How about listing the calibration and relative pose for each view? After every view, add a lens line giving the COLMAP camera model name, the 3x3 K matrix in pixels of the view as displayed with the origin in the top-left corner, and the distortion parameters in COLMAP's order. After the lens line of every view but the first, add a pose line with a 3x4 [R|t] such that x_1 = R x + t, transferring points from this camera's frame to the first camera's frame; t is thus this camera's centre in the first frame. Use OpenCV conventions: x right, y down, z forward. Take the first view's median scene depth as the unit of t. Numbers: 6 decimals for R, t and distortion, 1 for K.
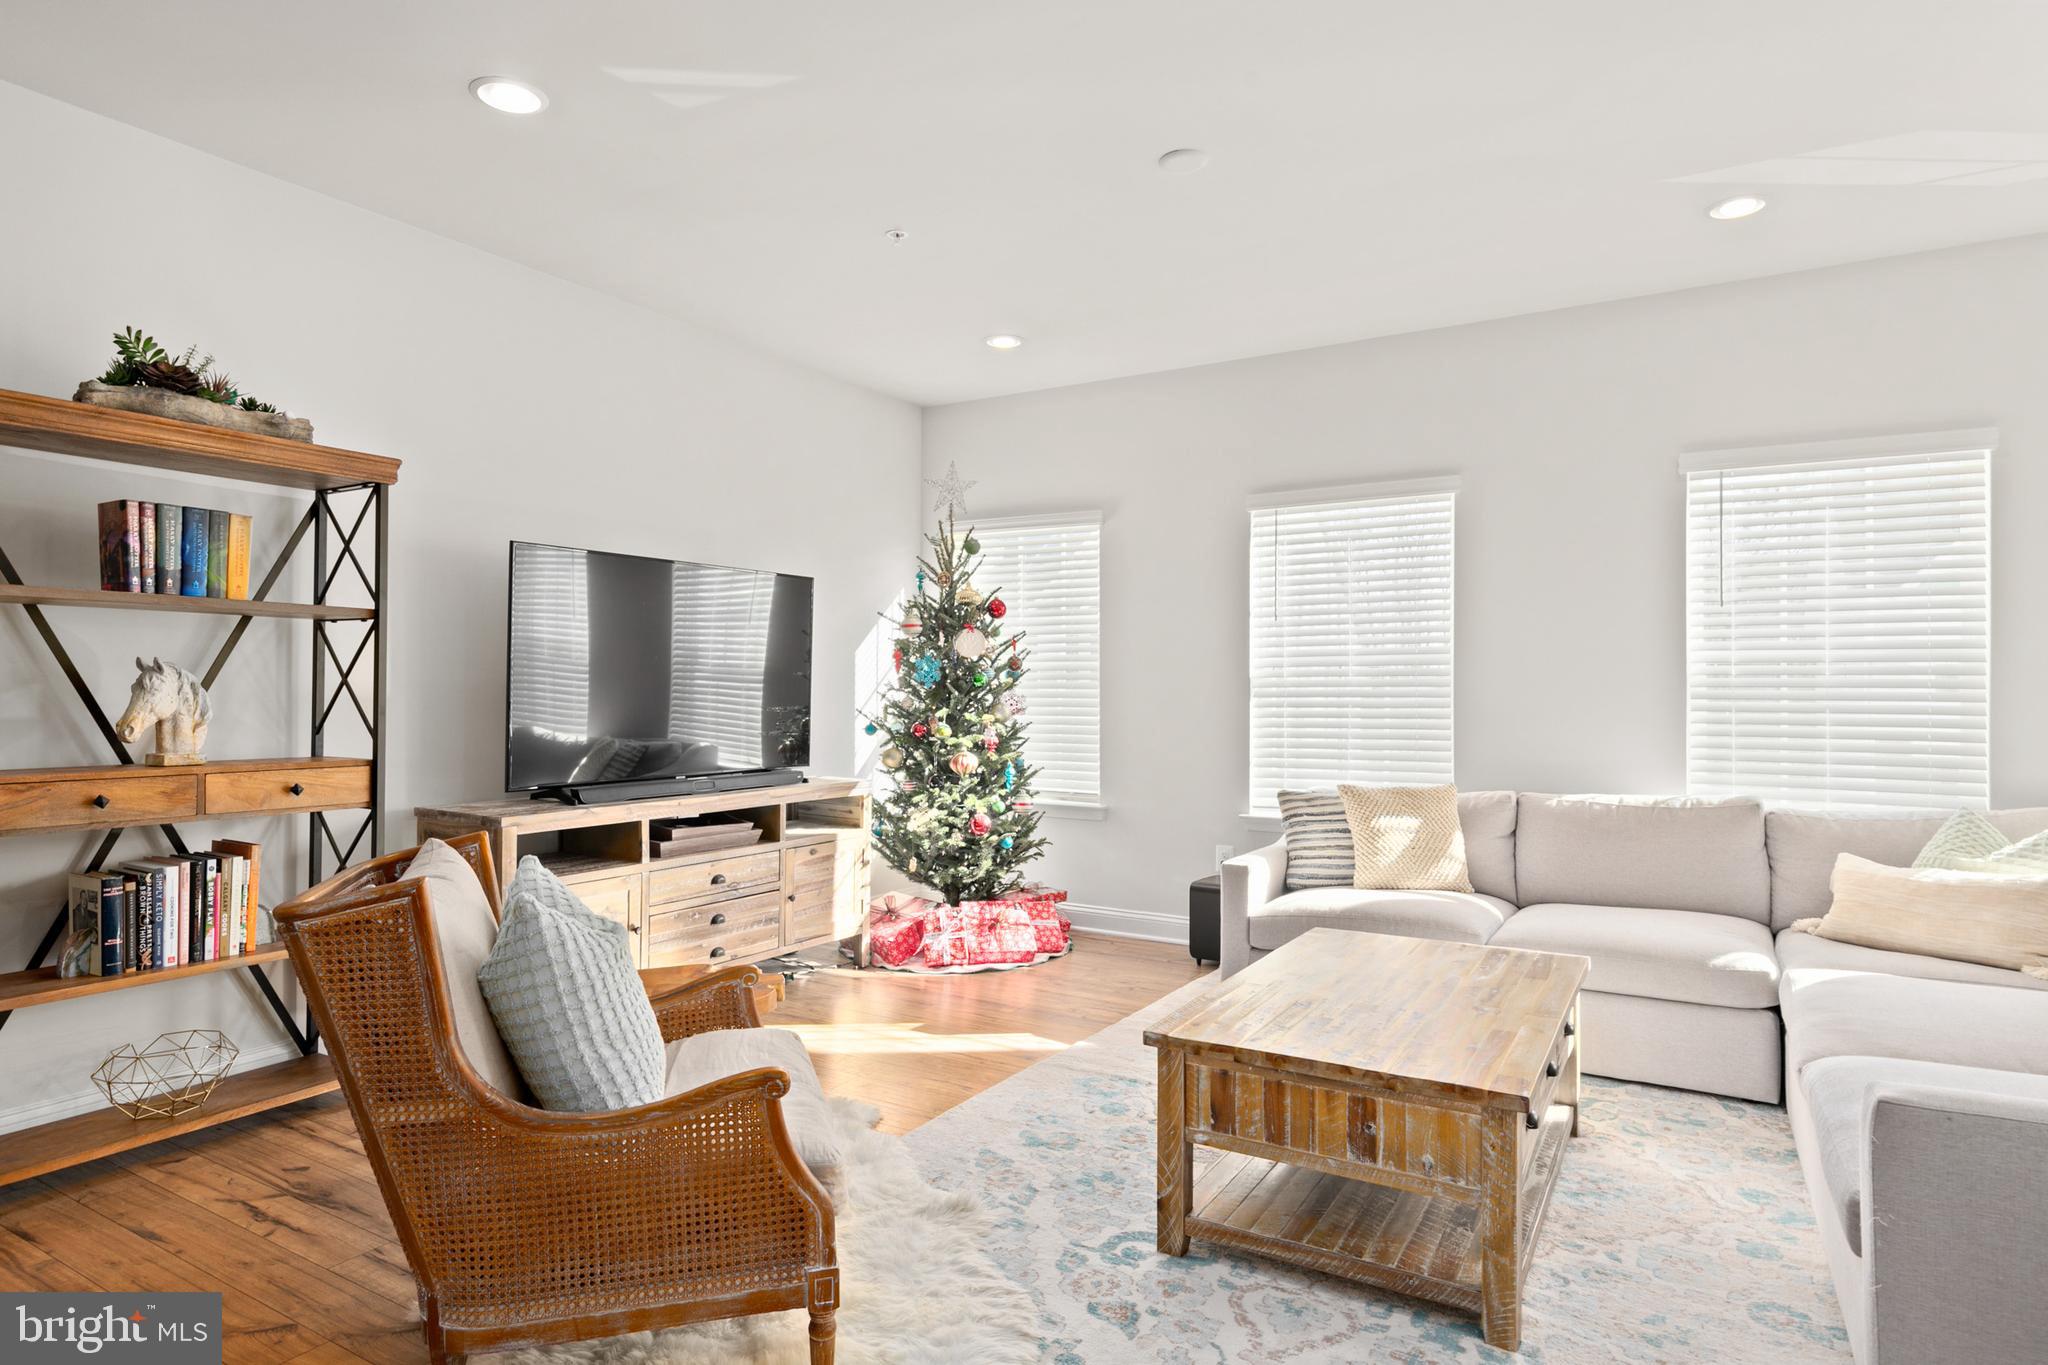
lens RADIAL K [[1161.2, 0, 1024.0], [0, 1161.2, 682.5], [0, 0, 1]] dist [0.024643, -0.000072]
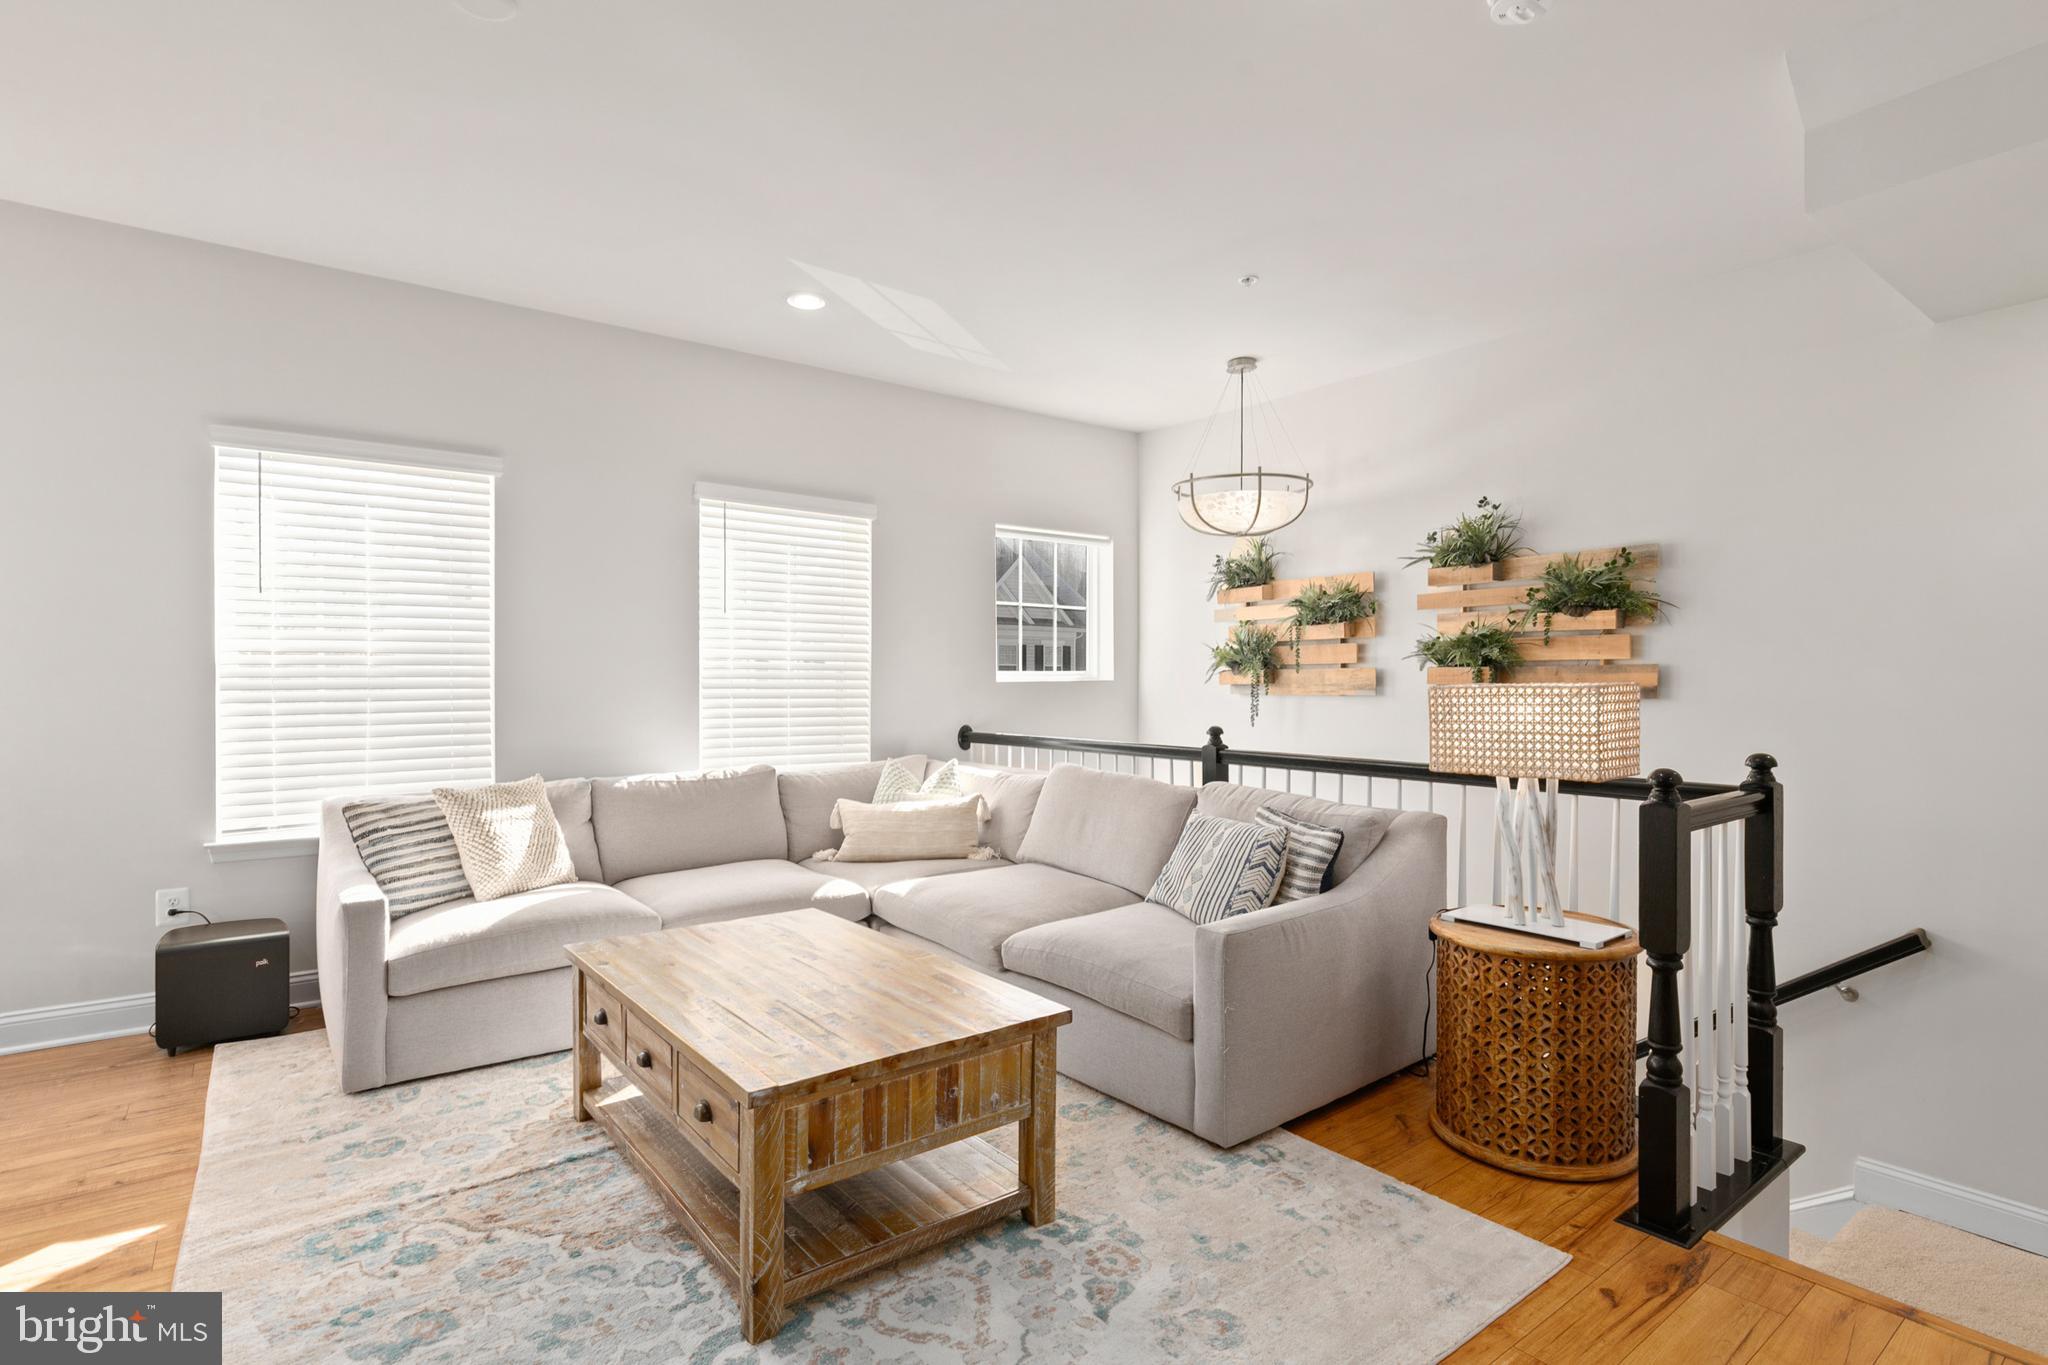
lens RADIAL K [[1013.9, 0, 1024.0], [0, 1013.9, 682.5], [0, 0, 1]] dist [0.000087, 0.000066]
pose [[0.368172, -0.002305, 0.929755, -0.316408], [-0.007391, 0.999958, 0.005406, 0.000868], [-0.929728, -0.008862, 0.368139, 0.352289]]
